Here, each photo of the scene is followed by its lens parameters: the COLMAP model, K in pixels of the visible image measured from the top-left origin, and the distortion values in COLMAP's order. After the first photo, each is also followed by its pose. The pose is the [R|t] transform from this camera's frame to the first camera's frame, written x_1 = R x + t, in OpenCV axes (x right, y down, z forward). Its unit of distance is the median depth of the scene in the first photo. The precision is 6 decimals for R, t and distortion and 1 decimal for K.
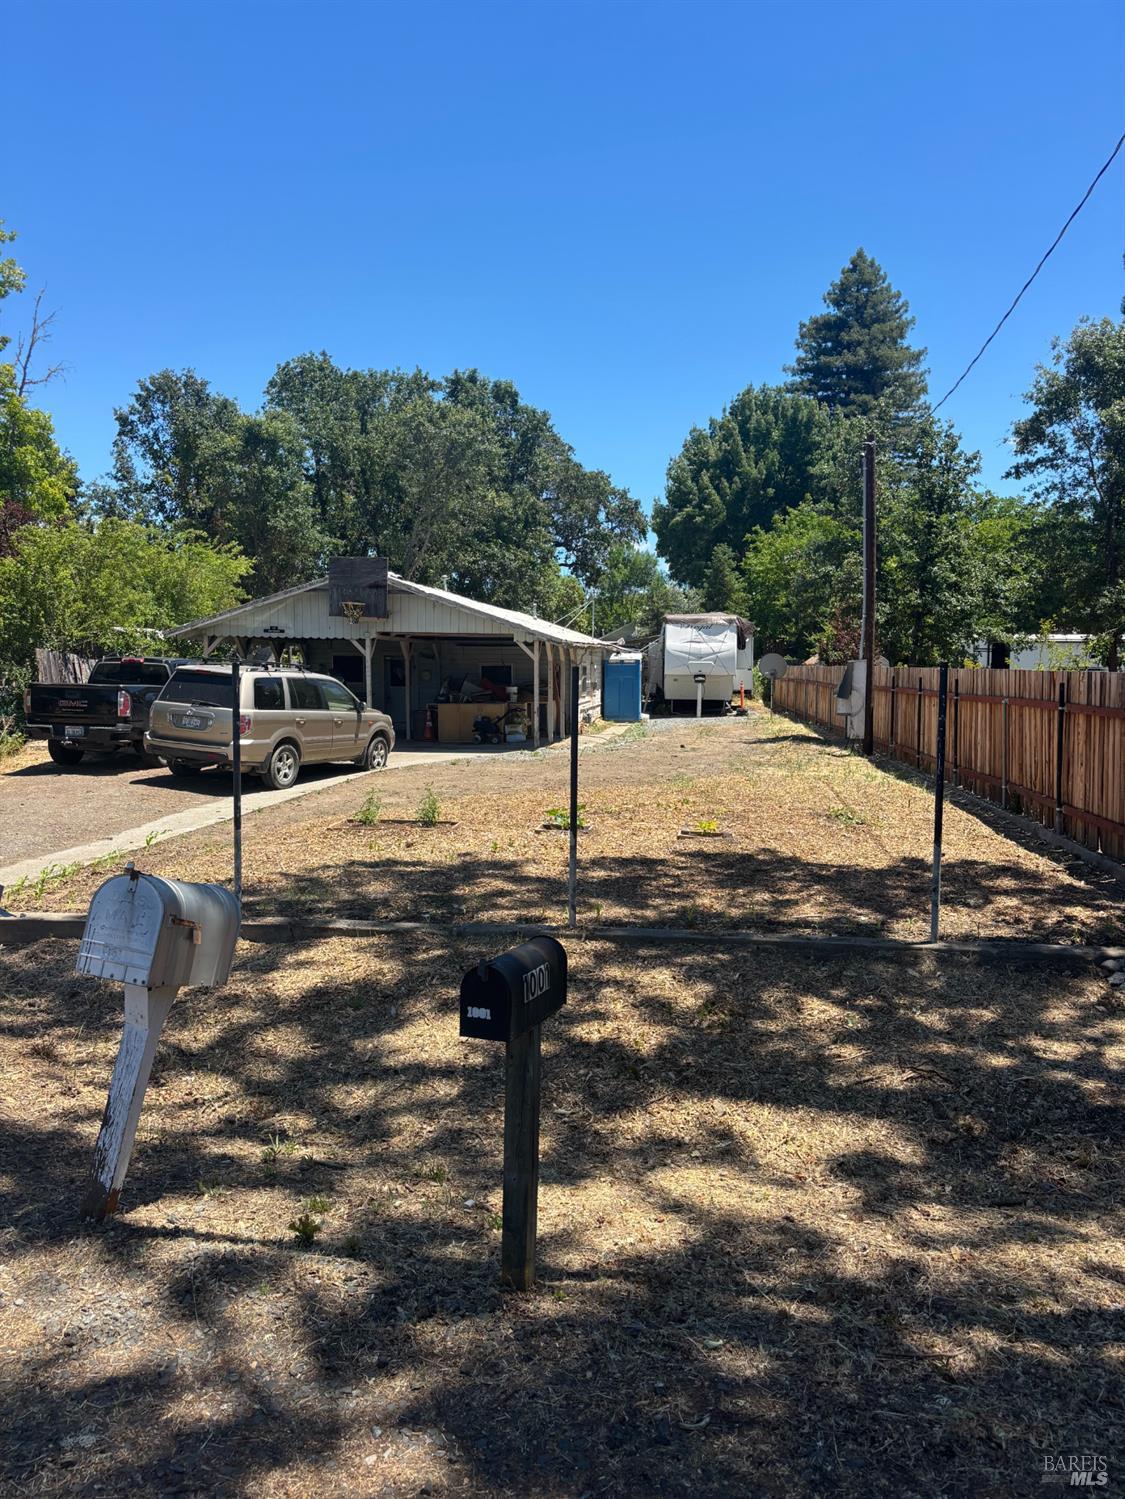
lens RADIAL K [[1109.7, 0, 578.2], [0, 1109.7, 716.4], [0, 0, 1]] dist [0.022911, -0.042024]
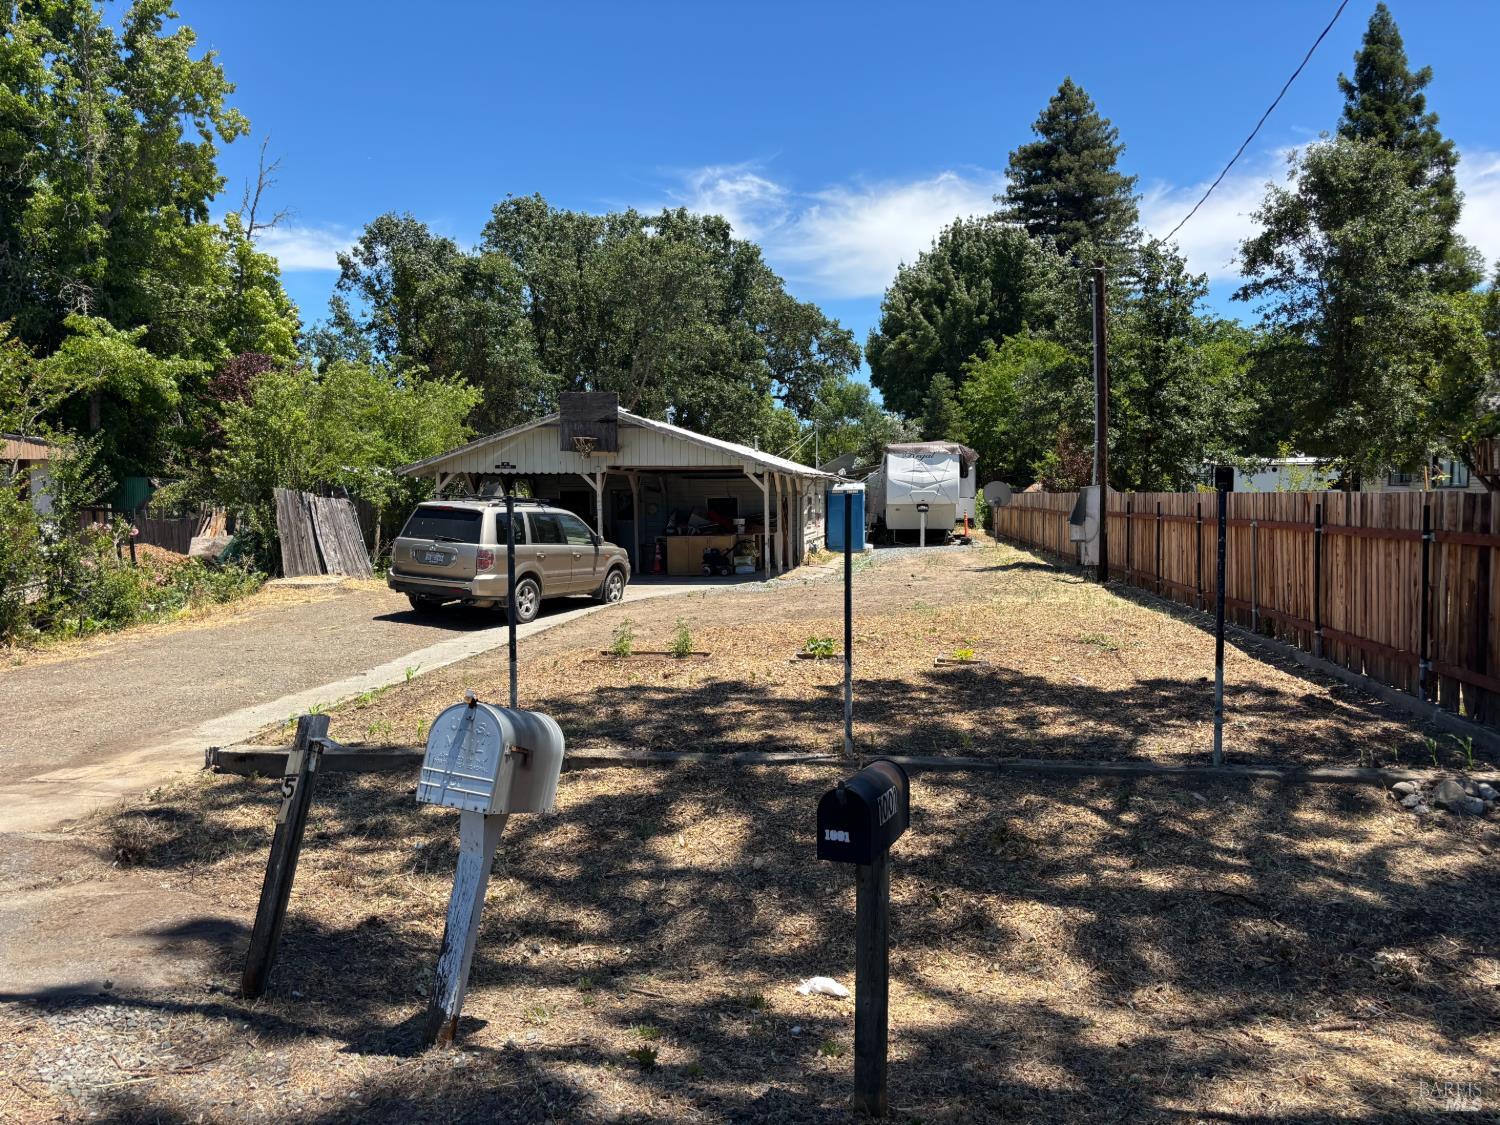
lens RADIAL K [[1110.4, 0, 761.2], [0, 1110.4, 527.6], [0, 0, 1]] dist [0.022911, -0.042024]
pose [[0.999571, -0.015691, -0.024748, -0.011580], [0.015215, 0.999698, -0.019313, 0.000815], [0.025044, 0.018928, 0.999507, -0.000423]]
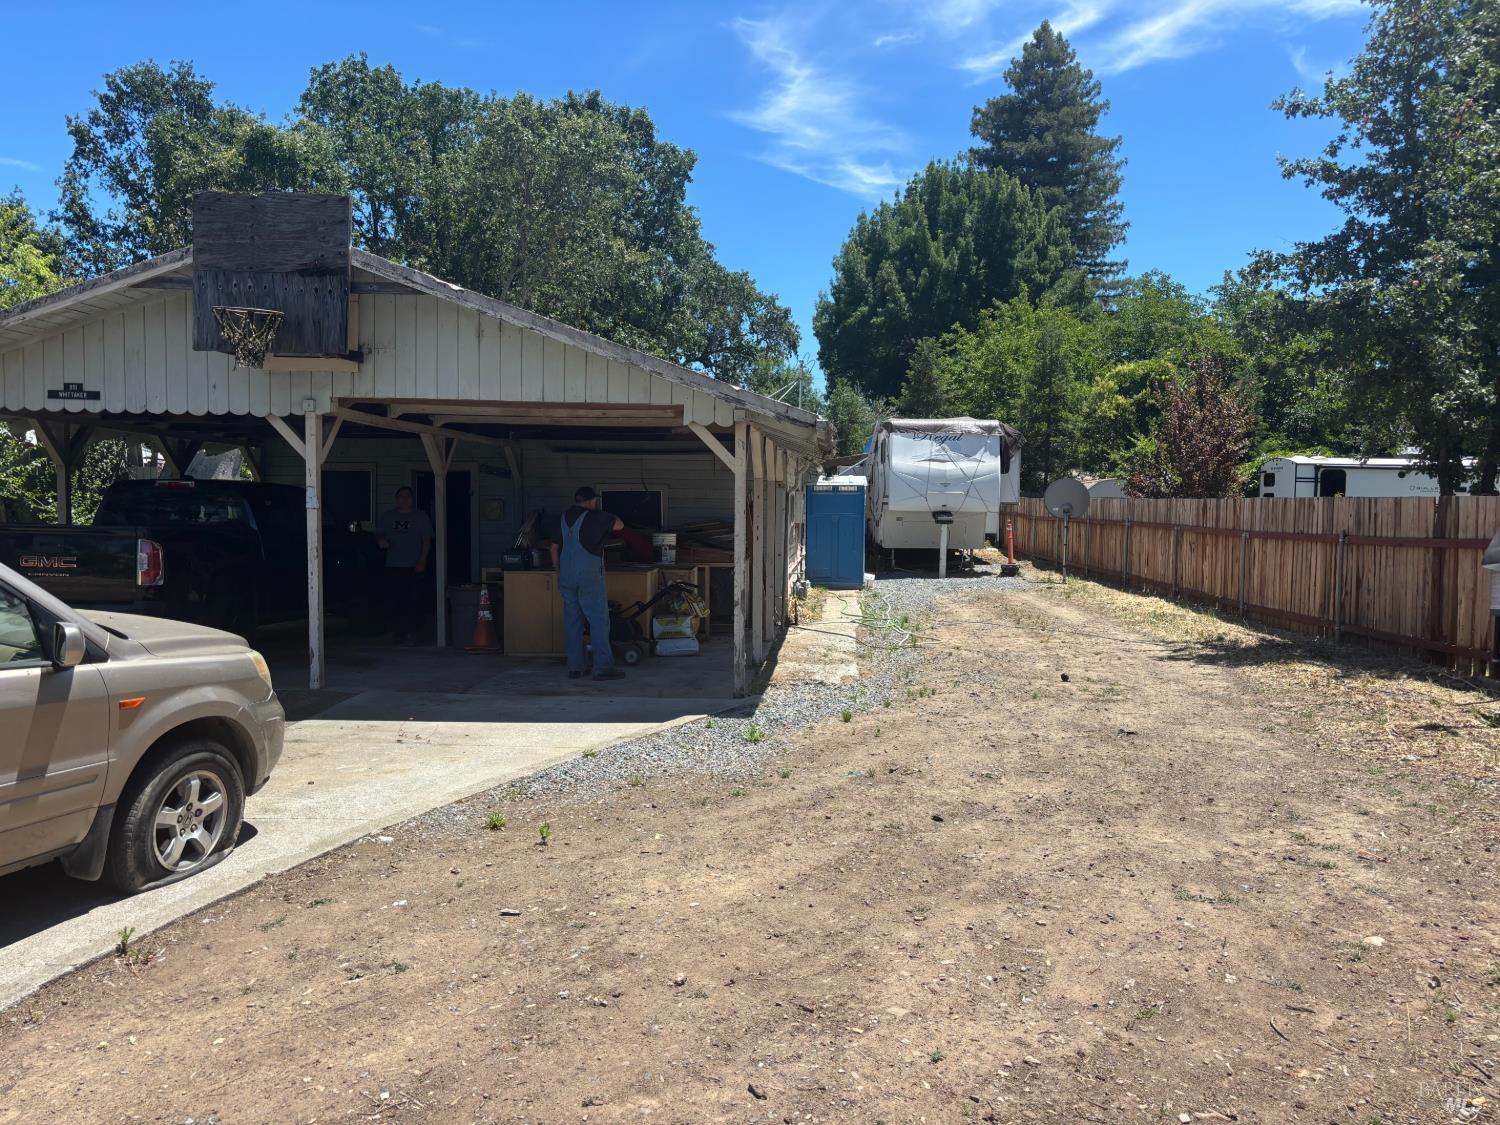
lens RADIAL K [[1110.4, 0, 783.7], [0, 1110.4, 577.5], [0, 0, 1]] dist [0.022911, -0.042024]
pose [[0.997398, 0.003164, 0.072020, -0.032095], [-0.004834, 0.999723, 0.023035, -0.014273], [-0.071927, -0.023323, 0.997137, 0.381893]]
